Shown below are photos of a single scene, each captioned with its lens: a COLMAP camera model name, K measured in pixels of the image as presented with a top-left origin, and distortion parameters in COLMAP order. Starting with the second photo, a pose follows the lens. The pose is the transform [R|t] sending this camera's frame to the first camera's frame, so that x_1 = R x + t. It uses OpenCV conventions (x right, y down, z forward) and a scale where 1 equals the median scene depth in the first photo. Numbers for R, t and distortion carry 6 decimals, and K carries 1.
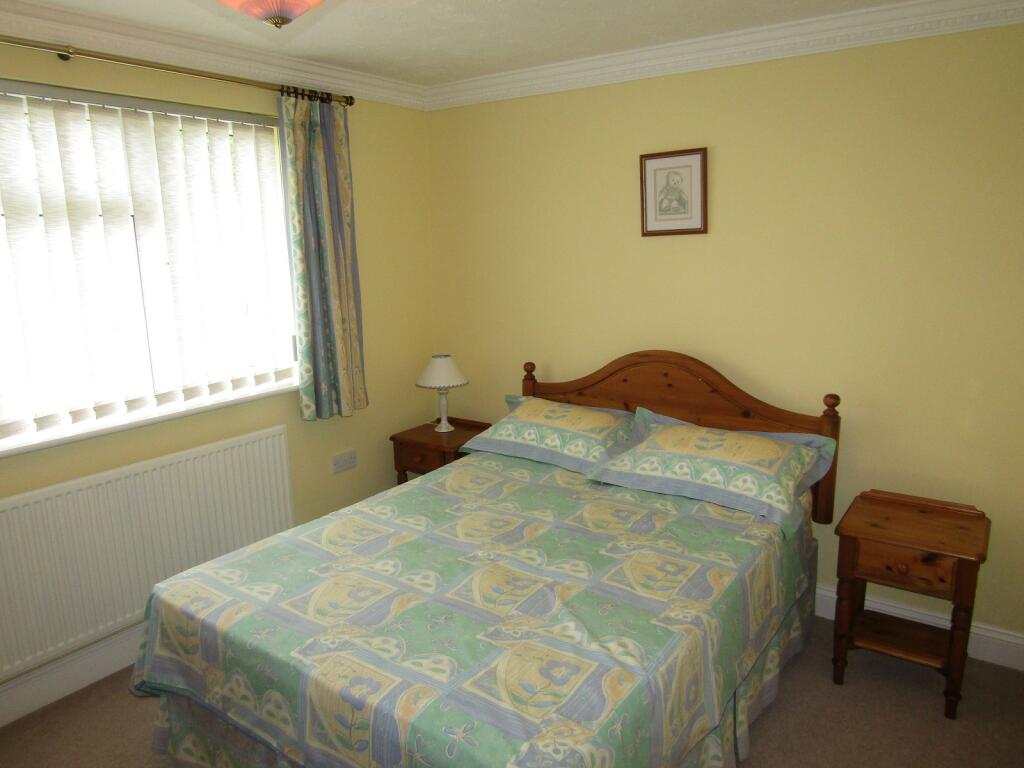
lens RADIAL K [[730.9, 0, 511.6], [0, 730.9, 379.0], [0, 0, 1]] dist [-0.019112, -0.002184]
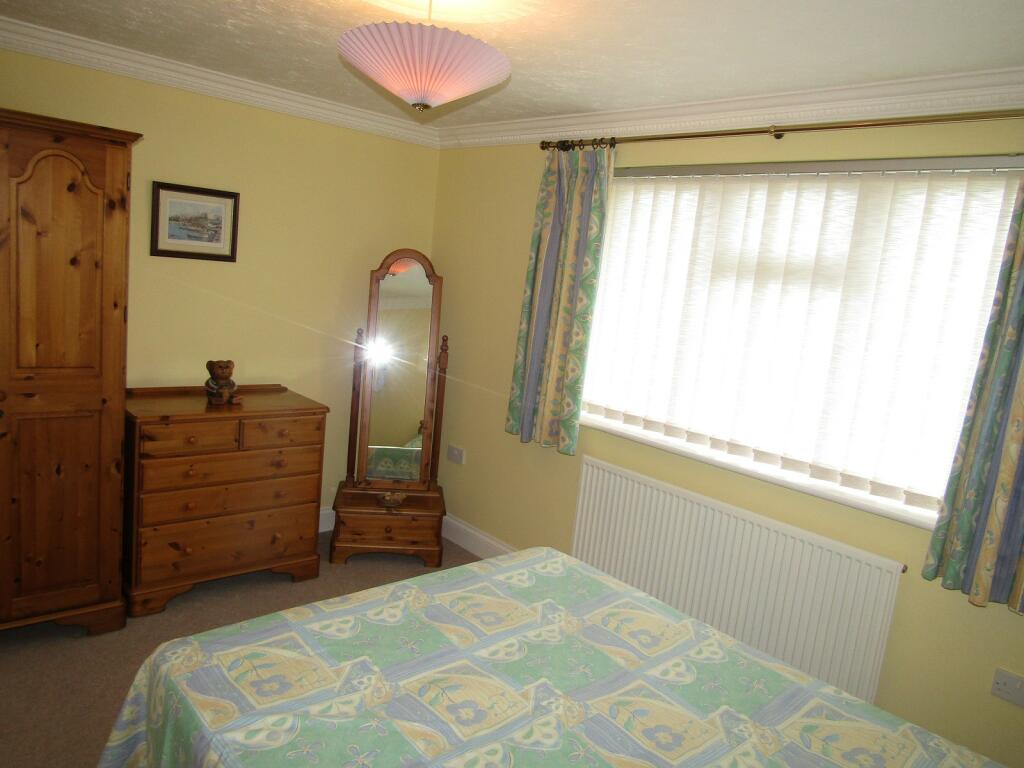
lens RADIAL K [[730.9, 0, 510.9], [0, 730.9, 381.0], [0, 0, 1]] dist [-0.019112, -0.002184]
pose [[-0.228154, 0.148805, -0.962187, 0.607714], [-0.279413, 0.936674, 0.211114, -0.205621], [0.932670, 0.317014, -0.172128, 0.905741]]
